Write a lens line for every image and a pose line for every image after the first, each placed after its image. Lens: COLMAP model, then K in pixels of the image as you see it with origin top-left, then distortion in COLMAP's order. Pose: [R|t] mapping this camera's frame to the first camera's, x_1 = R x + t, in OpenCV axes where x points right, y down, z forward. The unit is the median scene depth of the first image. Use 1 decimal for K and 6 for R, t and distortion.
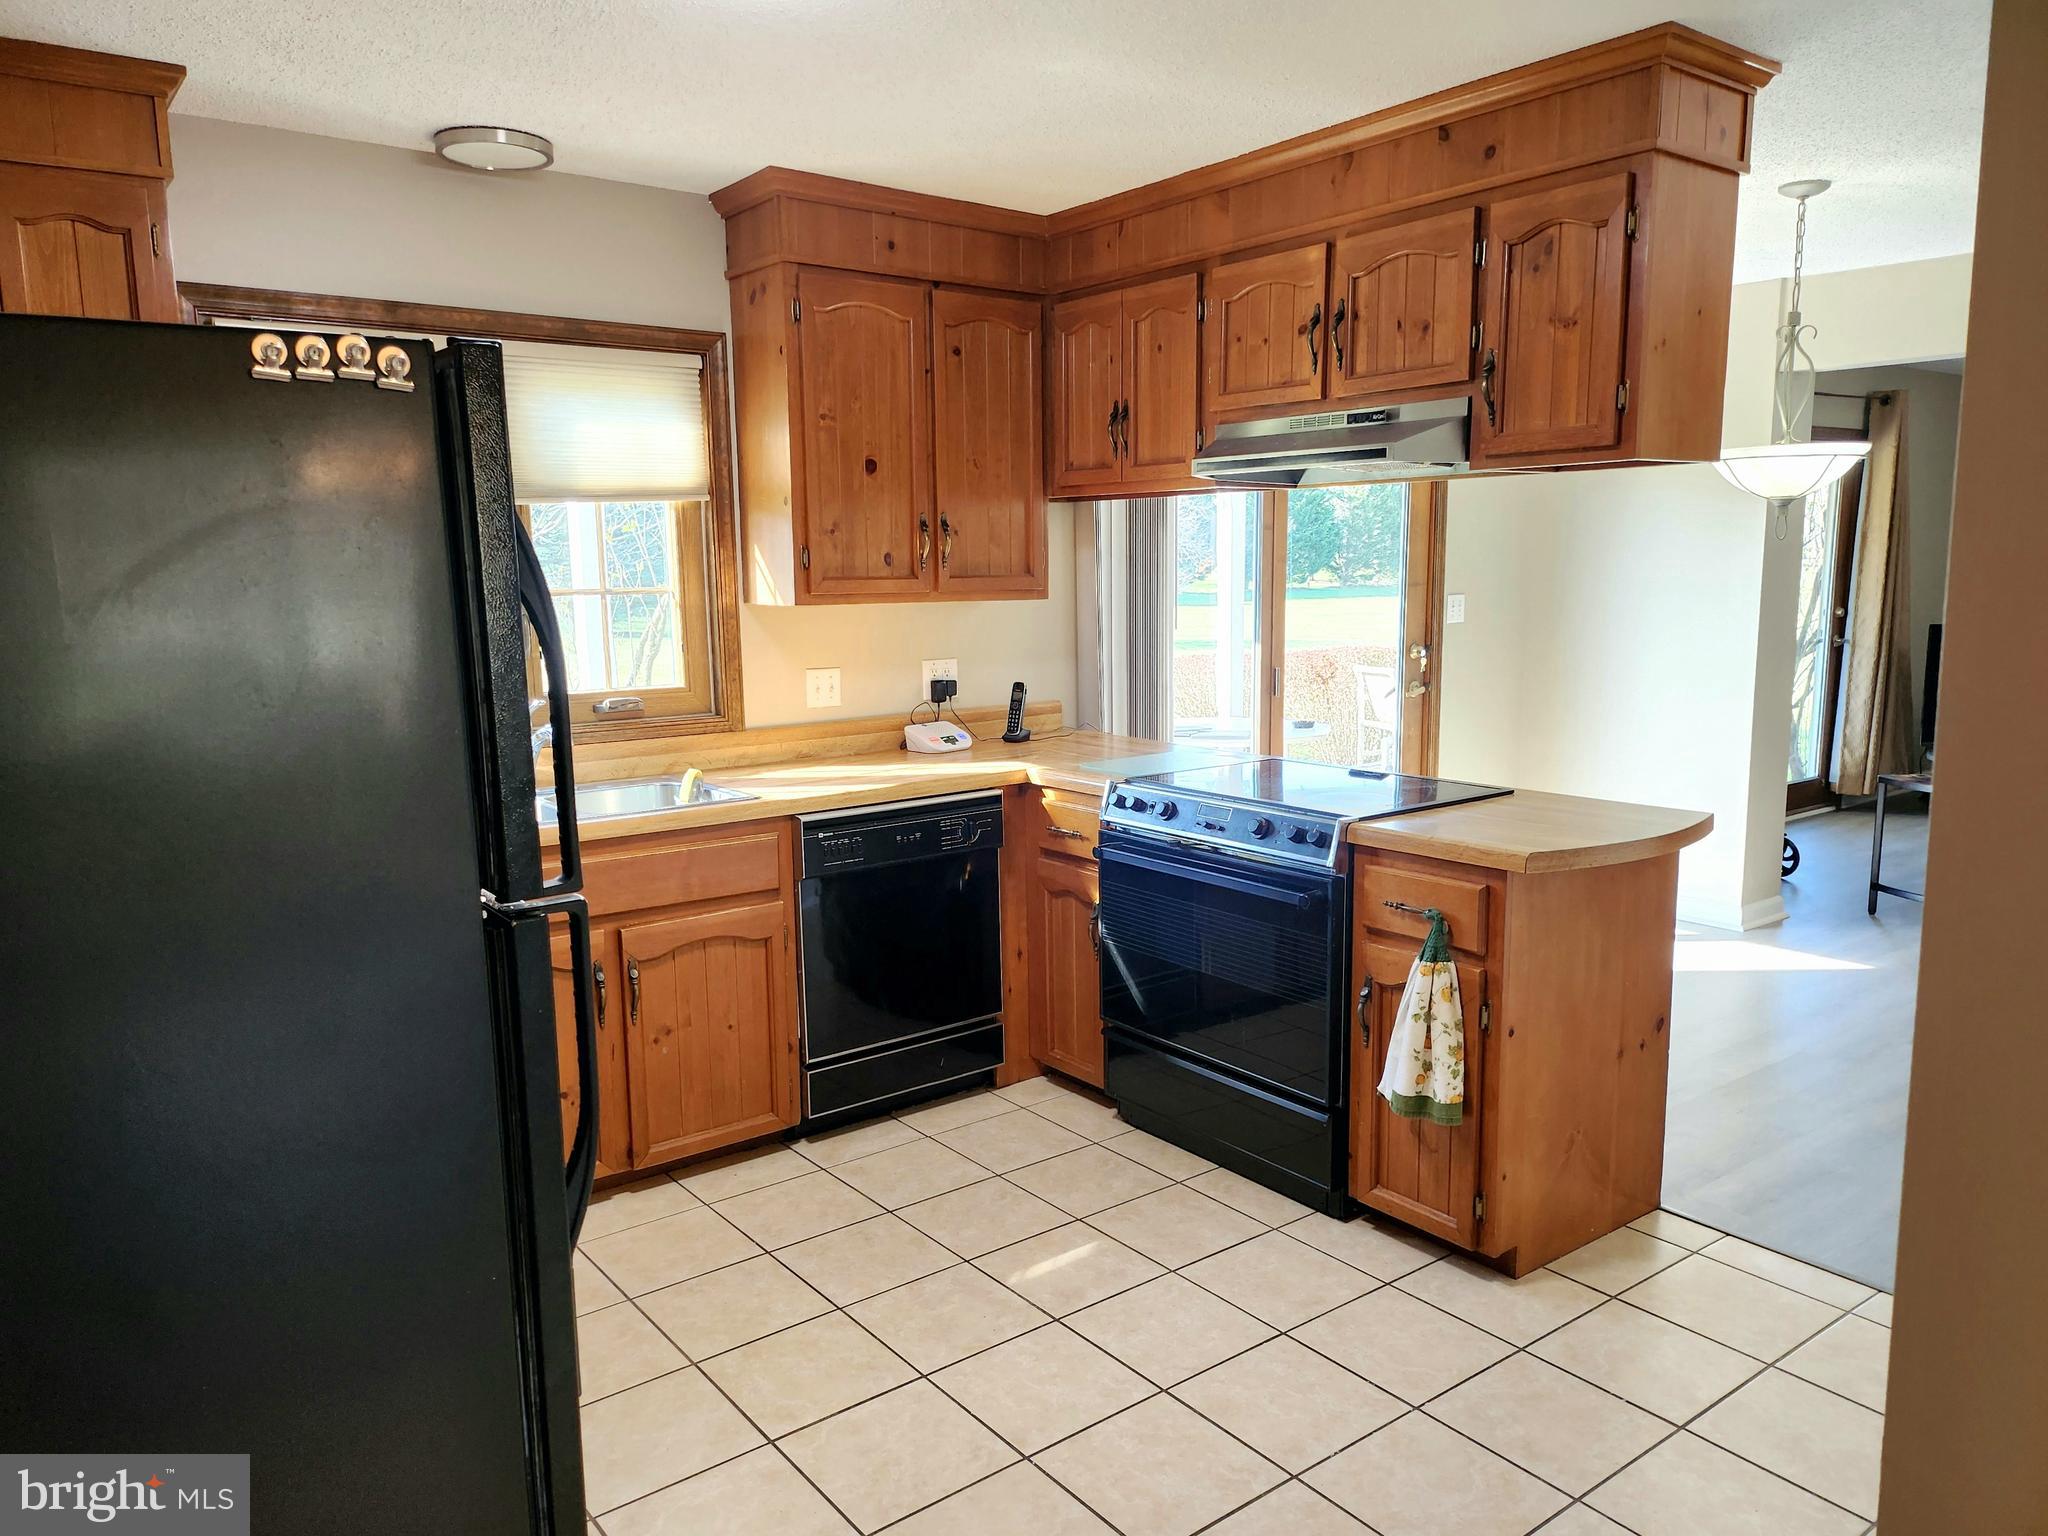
lens RADIAL K [[1443.3, 0, 1052.4], [0, 1443.3, 807.6], [0, 0, 1]] dist [0.045827, -0.045466]
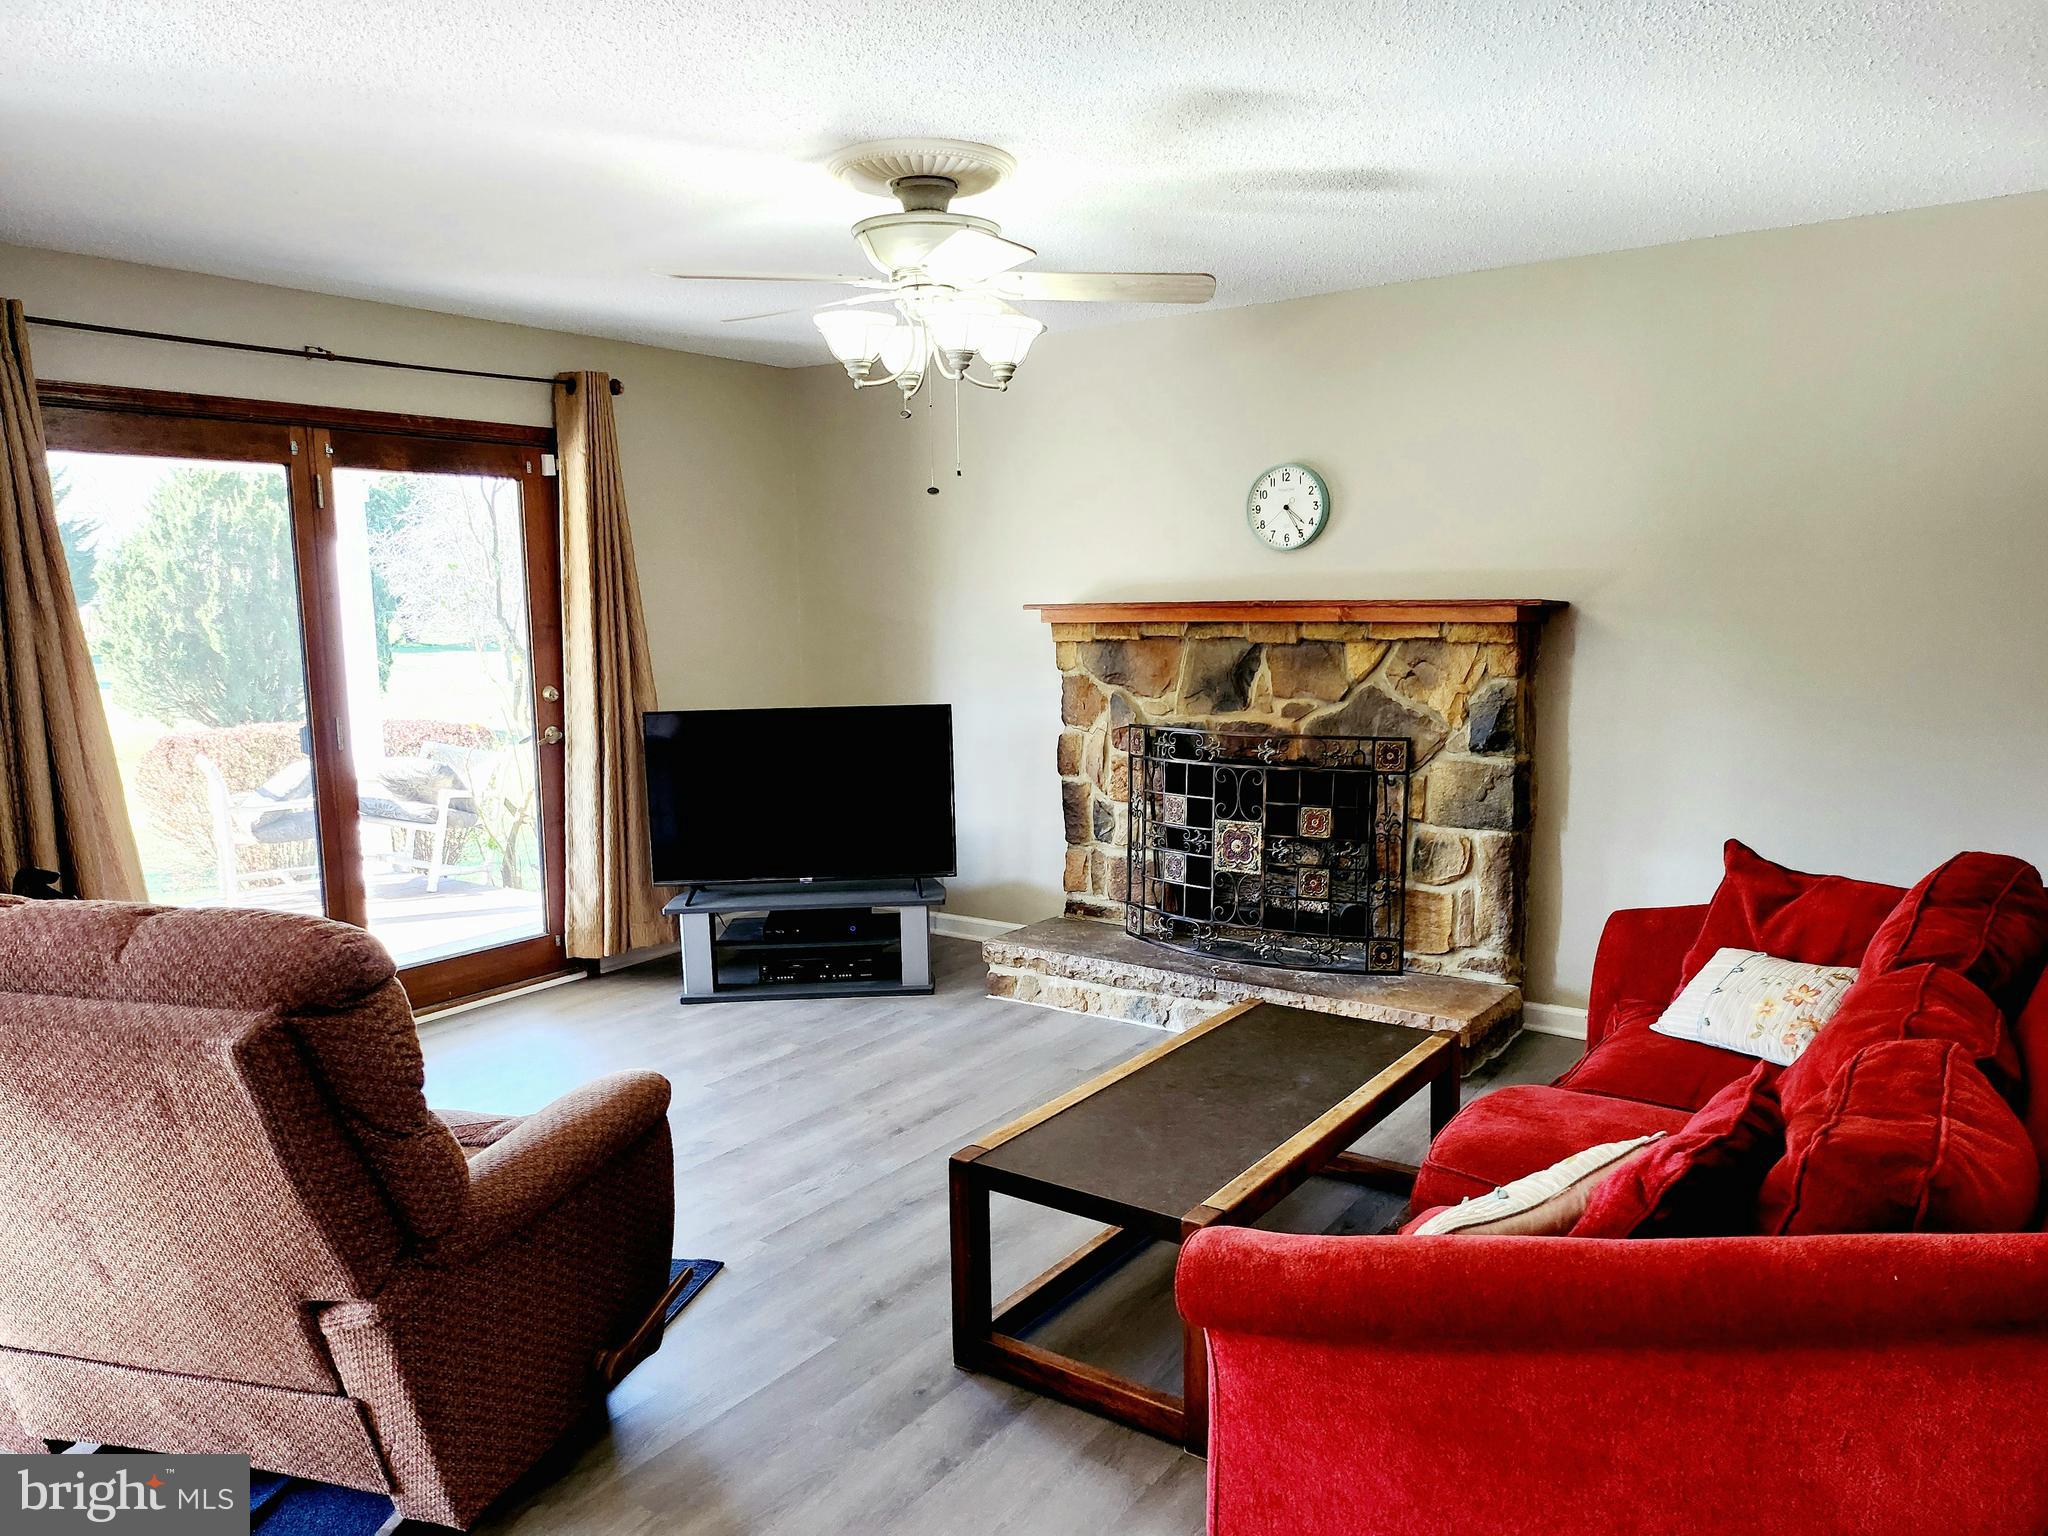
lens RADIAL K [[1443.3, 0, 1030.0], [0, 1443.3, 775.4], [0, 0, 1]] dist [0.045827, -0.045466]
pose [[0.960216, -0.034719, 0.277092, 0.567588], [0.045601, 0.998417, -0.032923, -0.063653], [-0.275510, 0.044249, 0.960279, 0.290560]]
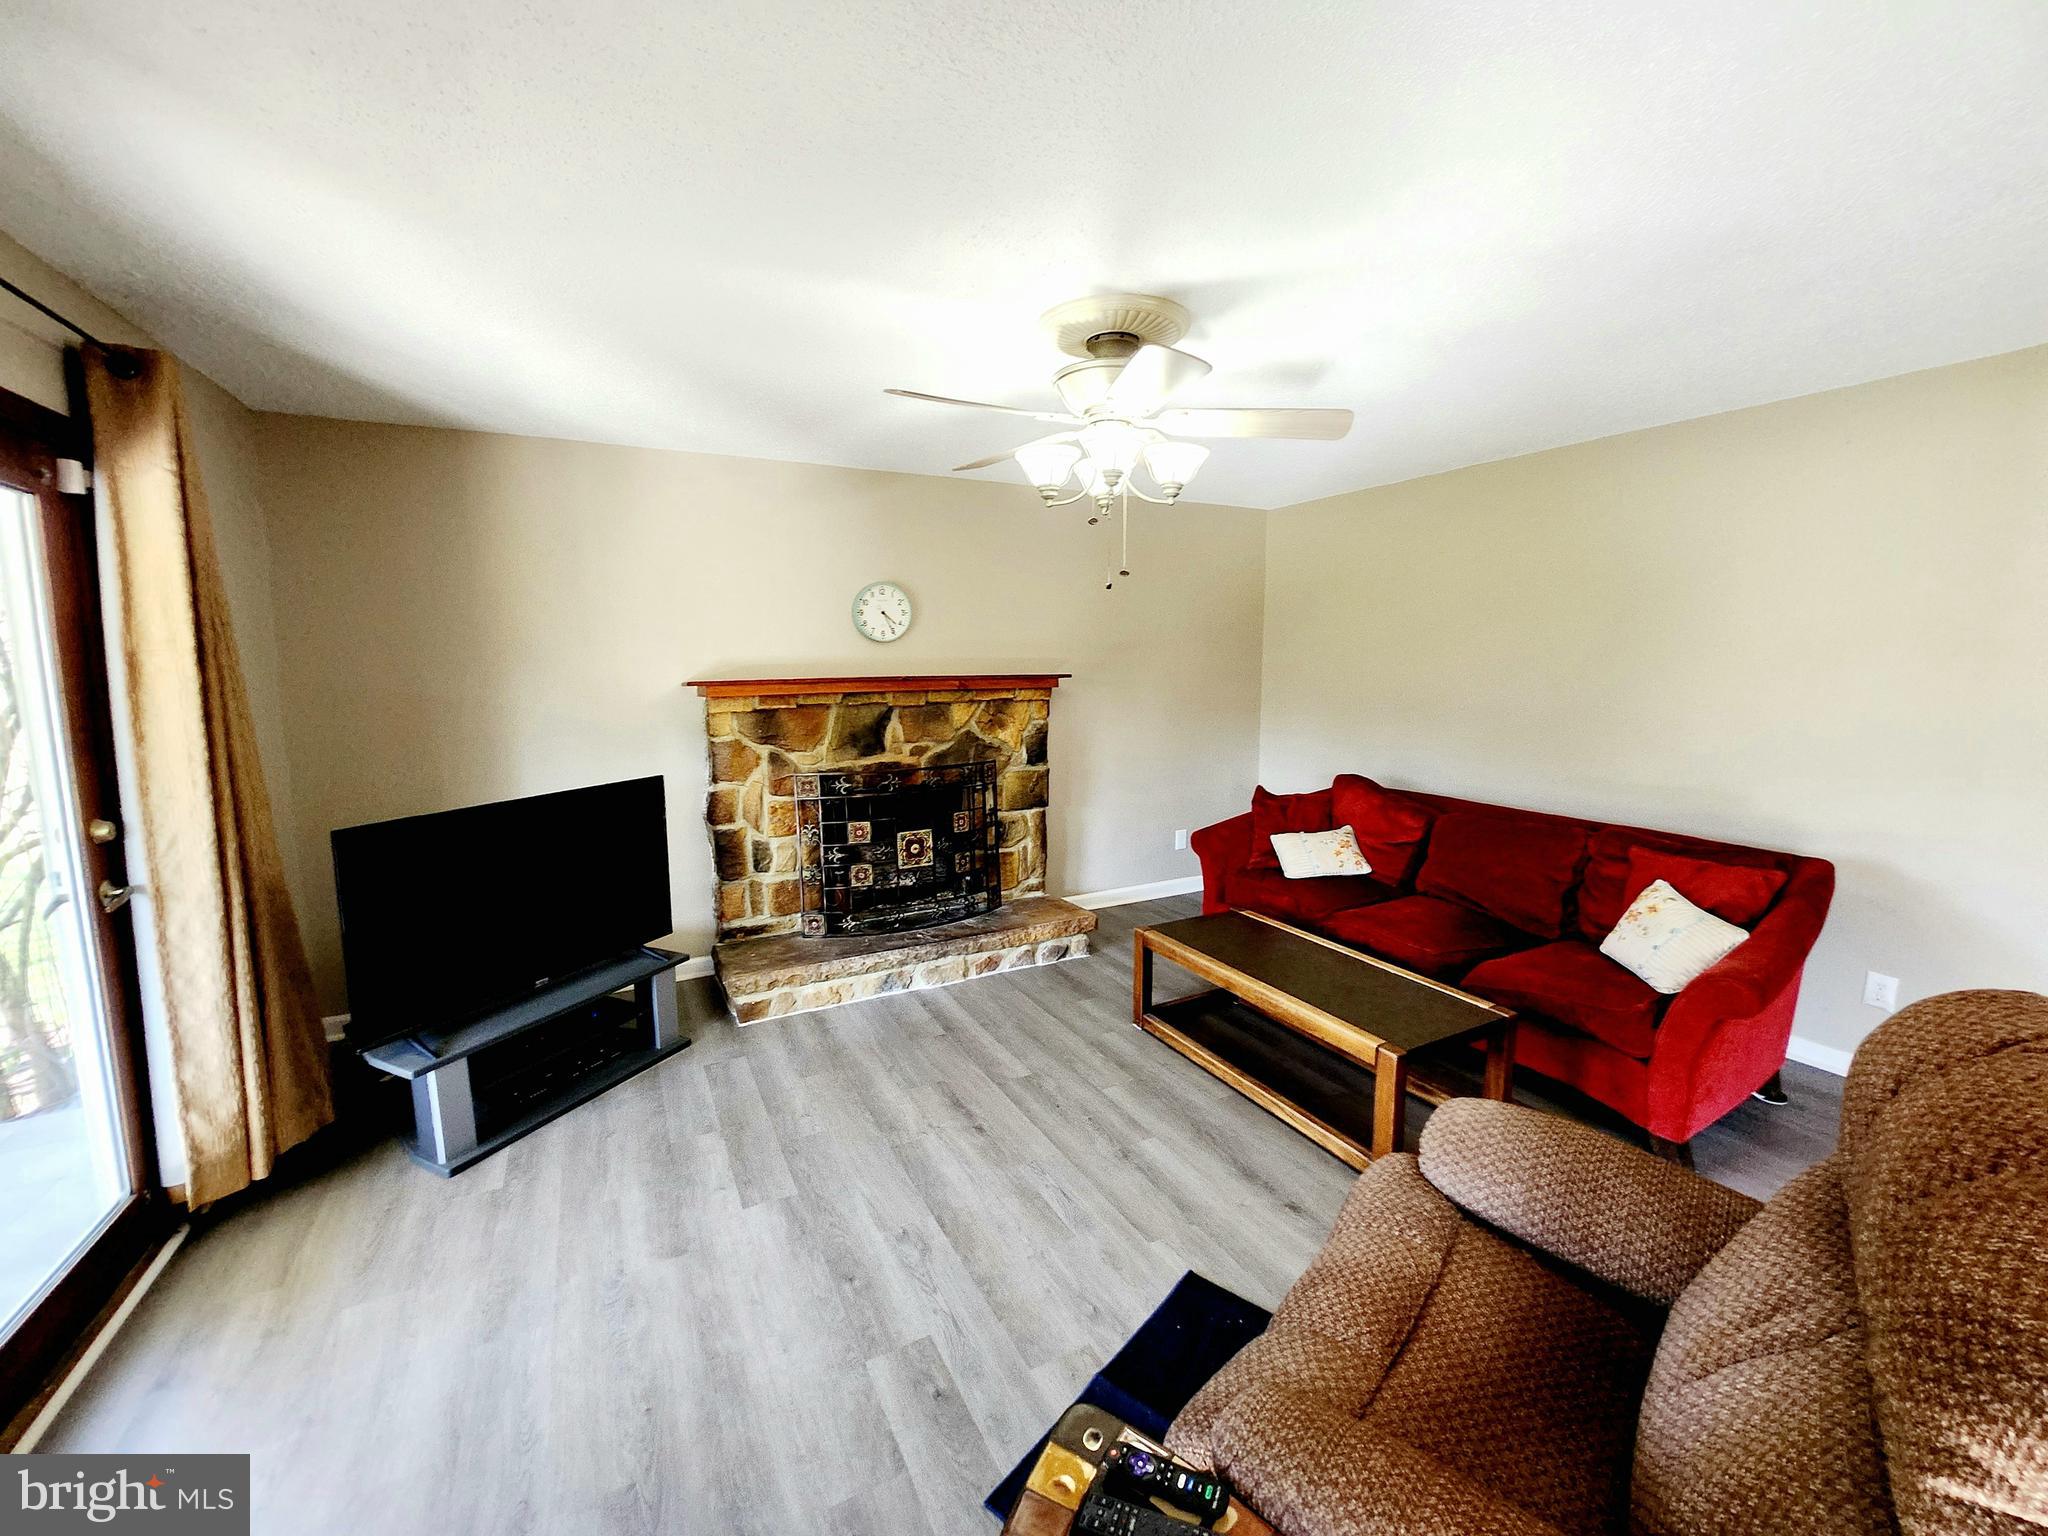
lens RADIAL K [[823.5, 0, 1037.2], [0, 823.5, 759.8], [0, 0, 1]] dist [-0.018456, -0.000303]
pose [[0.177158, -0.103411, 0.978734, 0.355773], [0.166623, 0.983260, 0.073729, -0.126138], [-0.969975, 0.150018, 0.191423, 0.677498]]
